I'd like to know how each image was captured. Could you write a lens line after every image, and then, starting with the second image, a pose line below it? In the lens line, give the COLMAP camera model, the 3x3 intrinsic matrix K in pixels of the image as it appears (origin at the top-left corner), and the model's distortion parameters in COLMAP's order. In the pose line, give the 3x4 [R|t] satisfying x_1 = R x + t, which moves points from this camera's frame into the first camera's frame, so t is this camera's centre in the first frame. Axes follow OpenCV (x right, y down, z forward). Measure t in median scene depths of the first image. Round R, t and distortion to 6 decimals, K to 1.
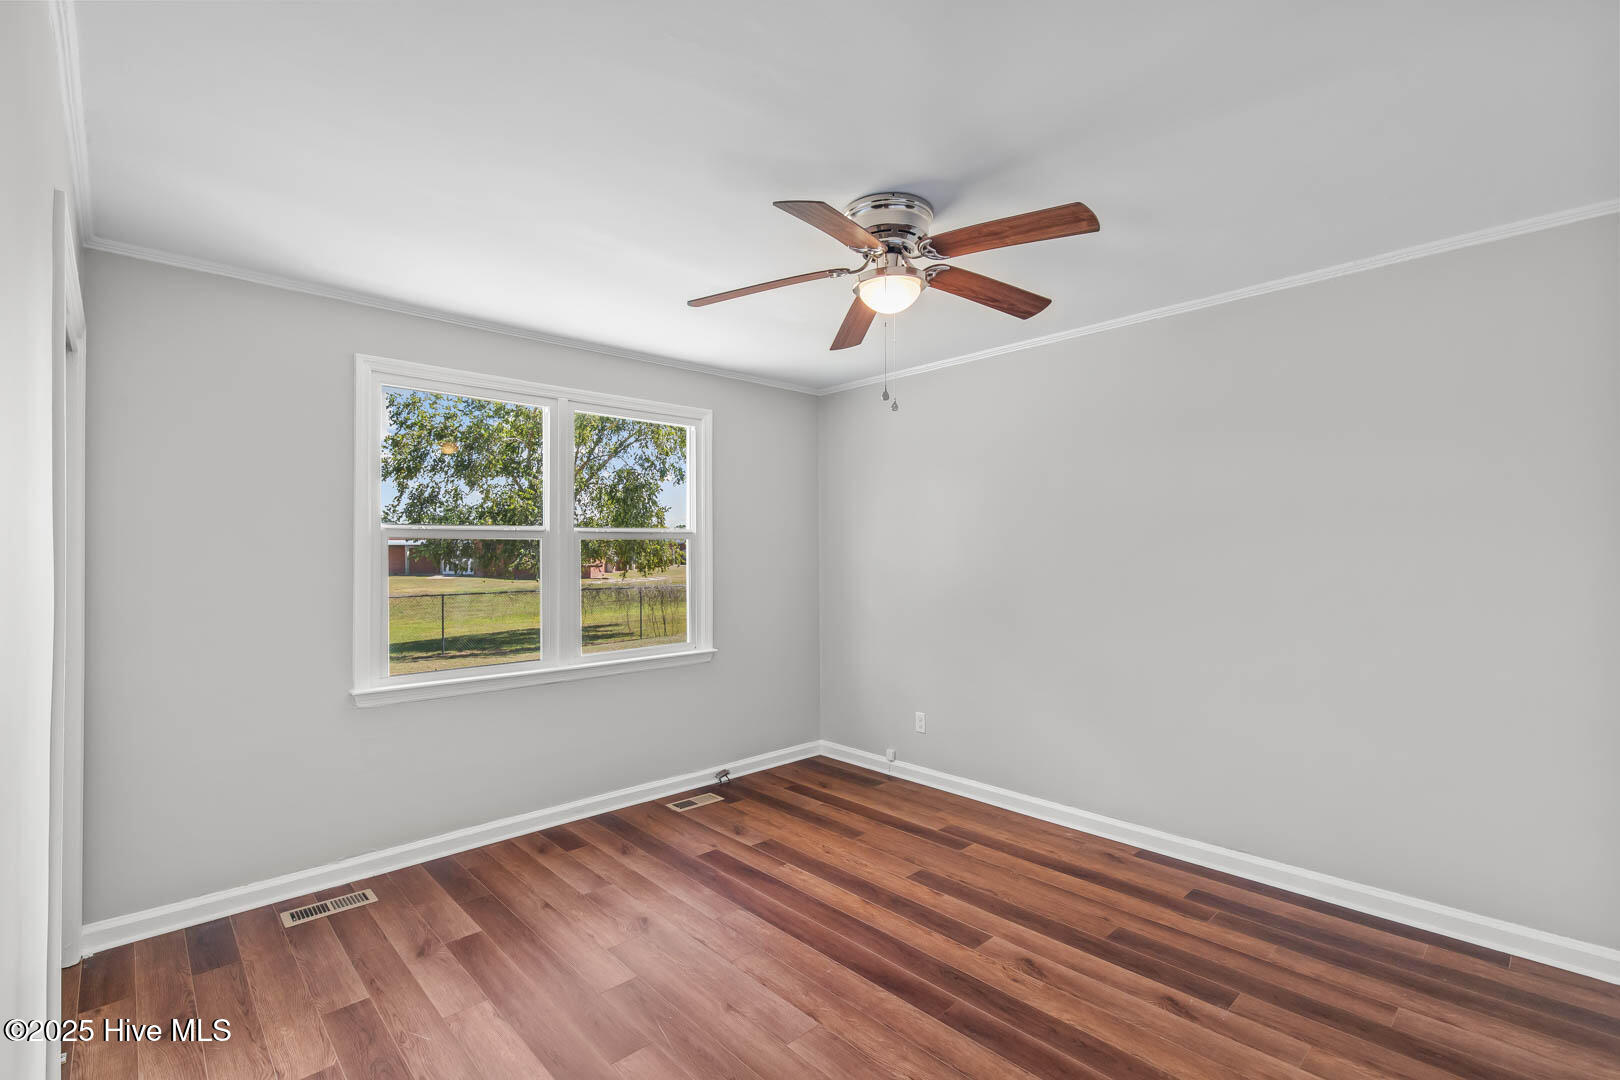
lens RADIAL K [[712.7, 0, 824.5], [0, 712.7, 541.9], [0, 0, 1]] dist [-0.002156, -0.000425]
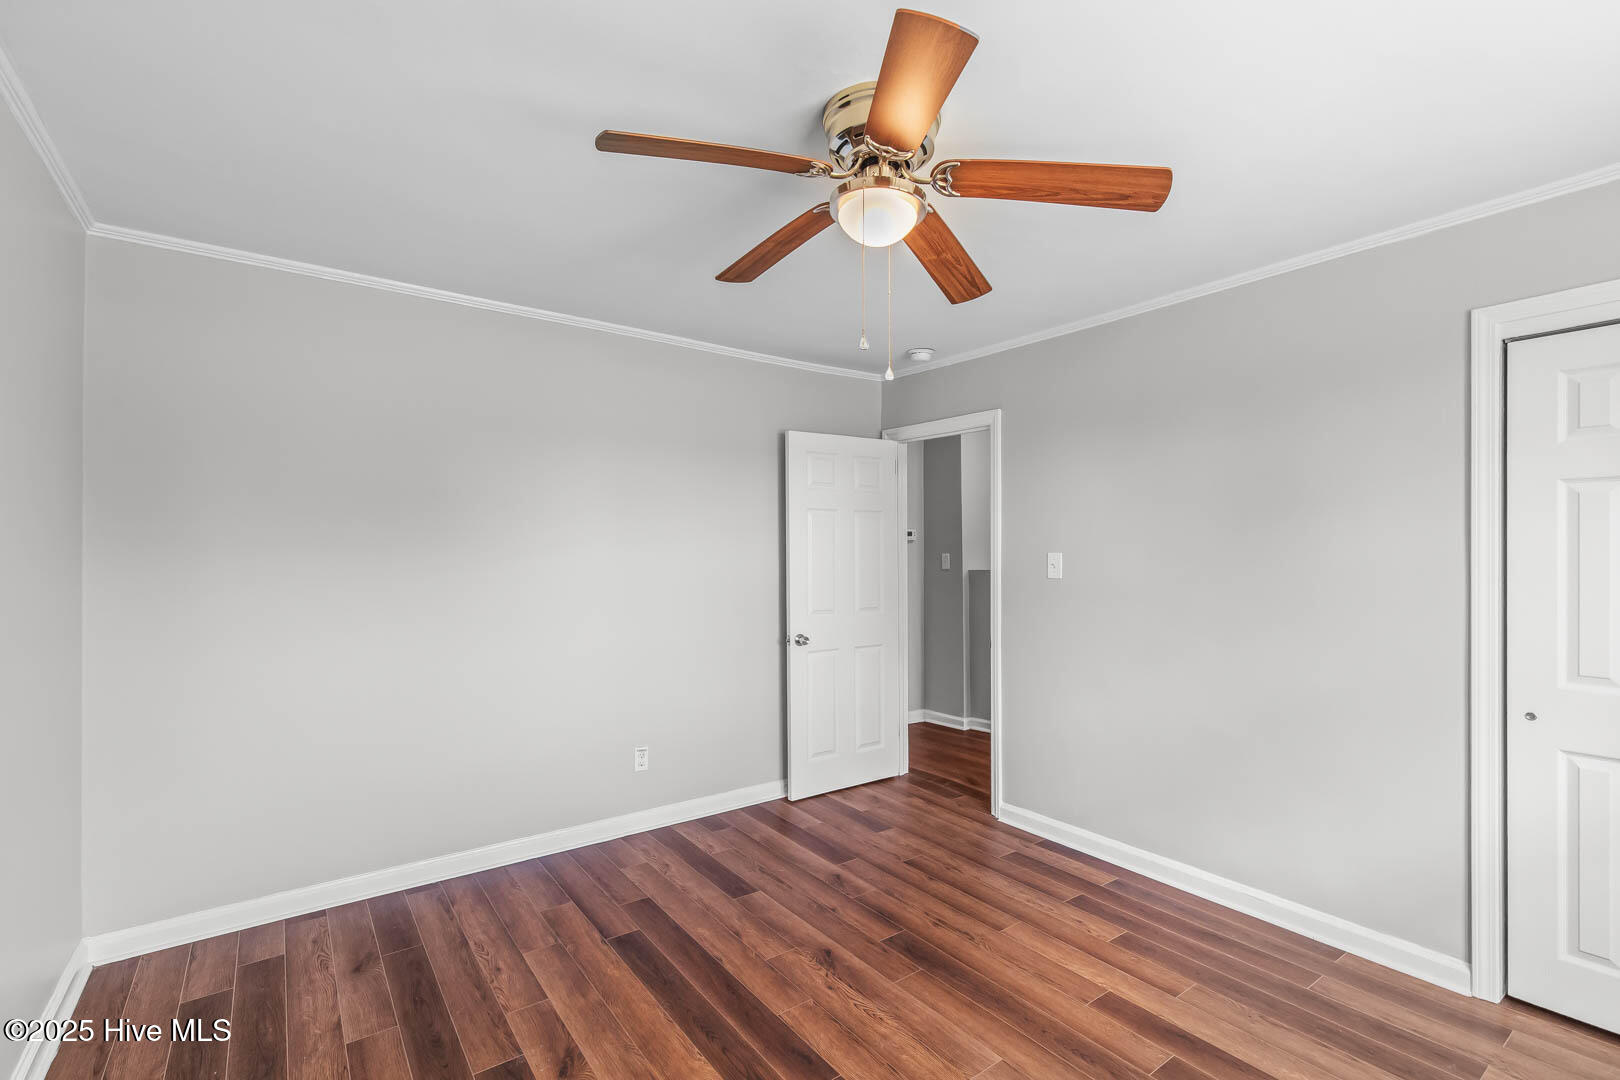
lens RADIAL K [[712.7, 0, 824.5], [0, 712.7, 541.9], [0, 0, 1]] dist [-0.002156, -0.000425]
pose [[-0.992255, 0.004883, 0.124120, 0.063558], [0.002465, 0.999804, -0.019631, 0.012340], [-0.124192, -0.019173, -0.992073, 2.003261]]
